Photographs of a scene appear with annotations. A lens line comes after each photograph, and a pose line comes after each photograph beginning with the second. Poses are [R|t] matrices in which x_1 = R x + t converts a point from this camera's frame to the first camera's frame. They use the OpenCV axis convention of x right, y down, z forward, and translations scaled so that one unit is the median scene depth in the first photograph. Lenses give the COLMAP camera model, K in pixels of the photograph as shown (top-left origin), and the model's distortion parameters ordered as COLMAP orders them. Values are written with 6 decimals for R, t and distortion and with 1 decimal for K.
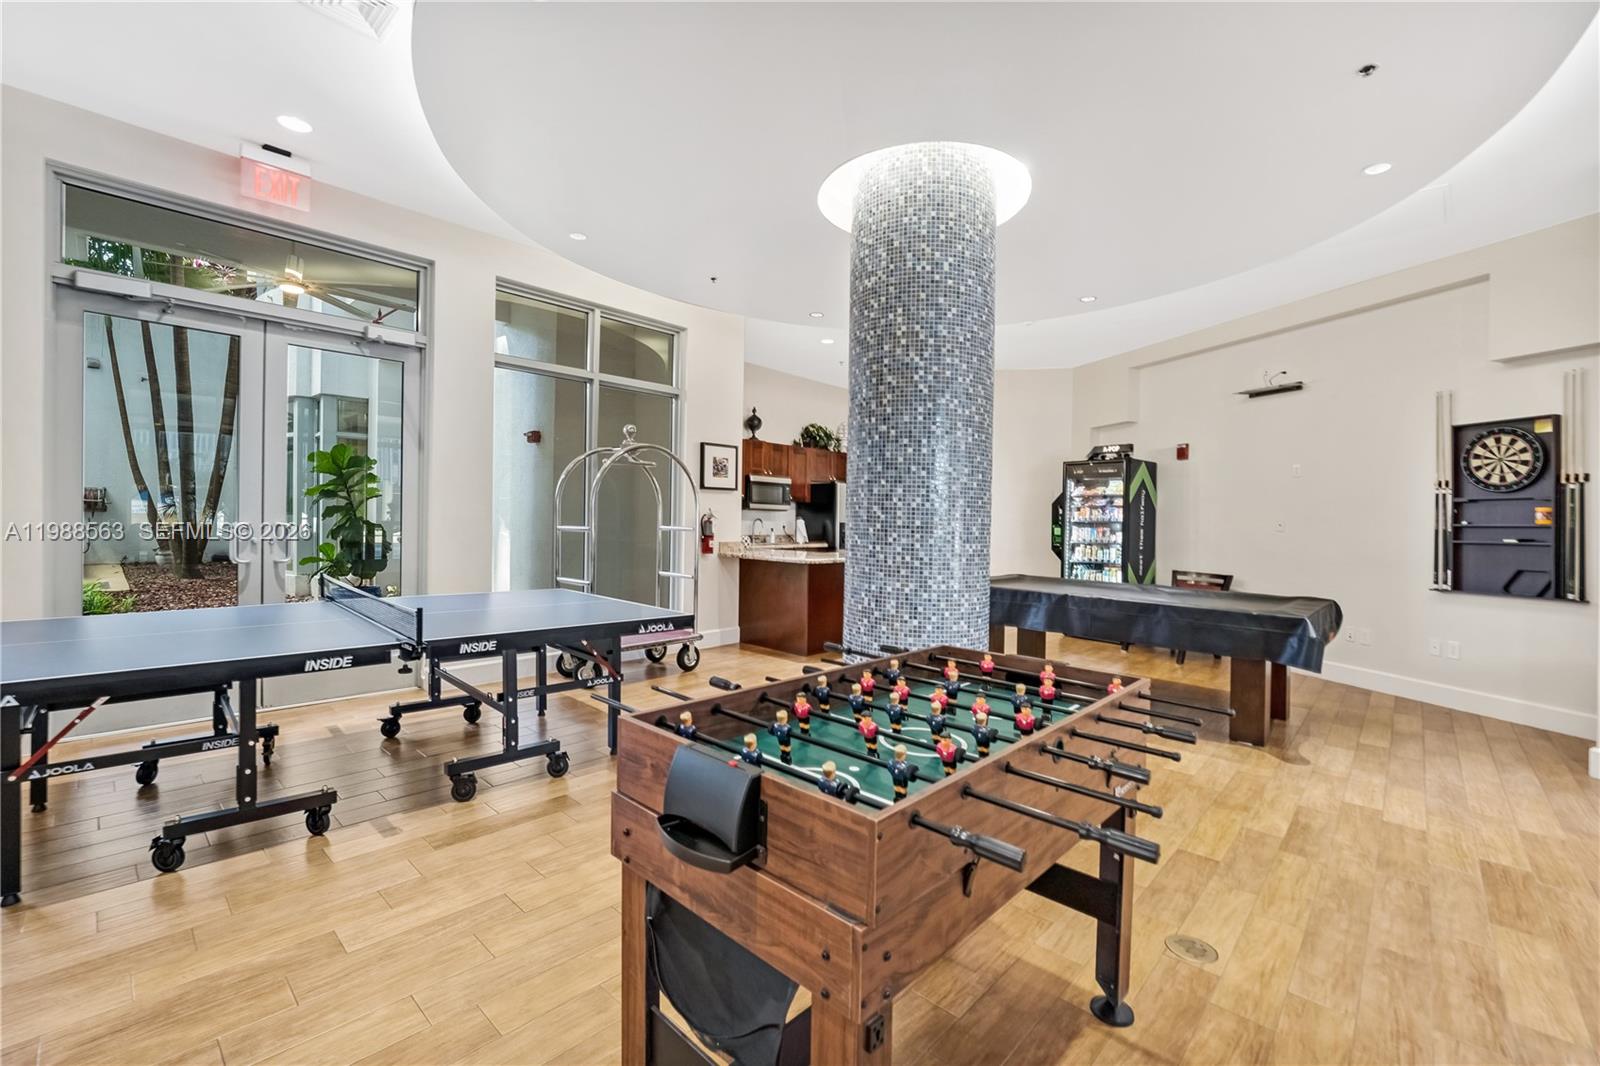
lens RADIAL K [[684.4, 0, 798.1], [0, 684.4, 506.9], [0, 0, 1]] dist [-0.000185, -0.000046]
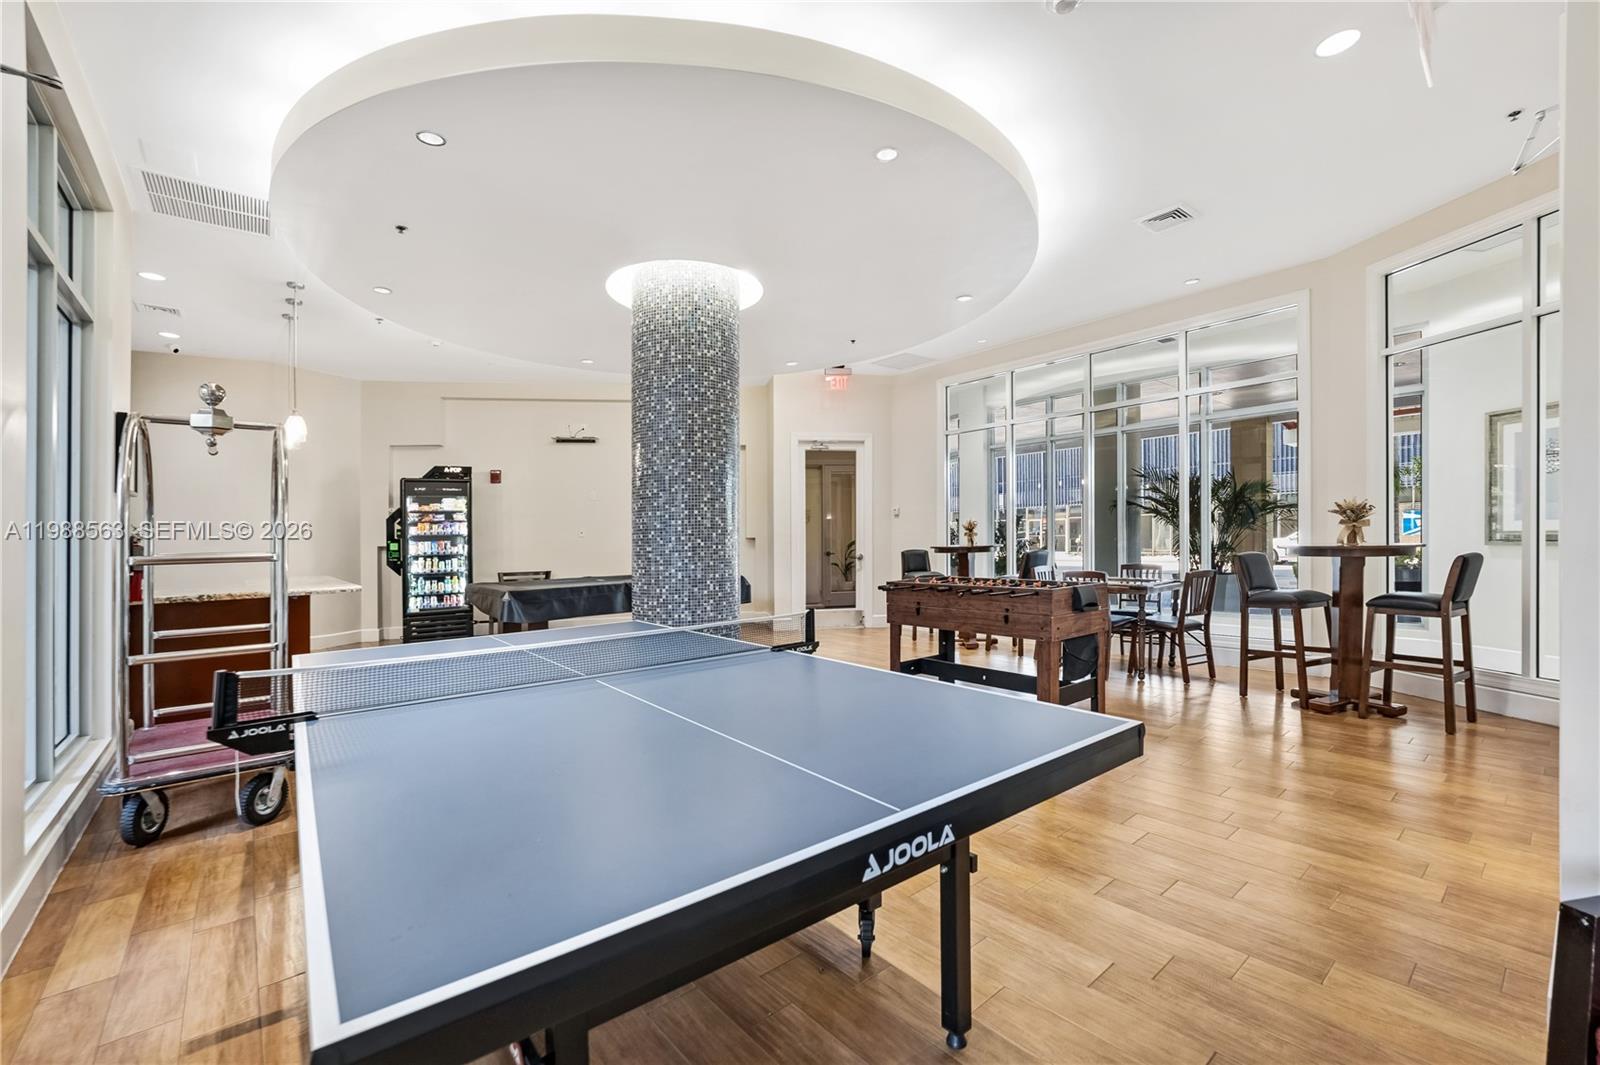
lens RADIAL K [[670.9, 0, 800.0], [0, 670.9, 532.5], [0, 0, 1]] dist [0.000445, -0.000001]
pose [[0.137831, -0.016914, 0.990311, -0.546576], [0.008278, 0.999839, 0.015924, 0.004390], [-0.990421, 0.006003, 0.137949, 0.290717]]
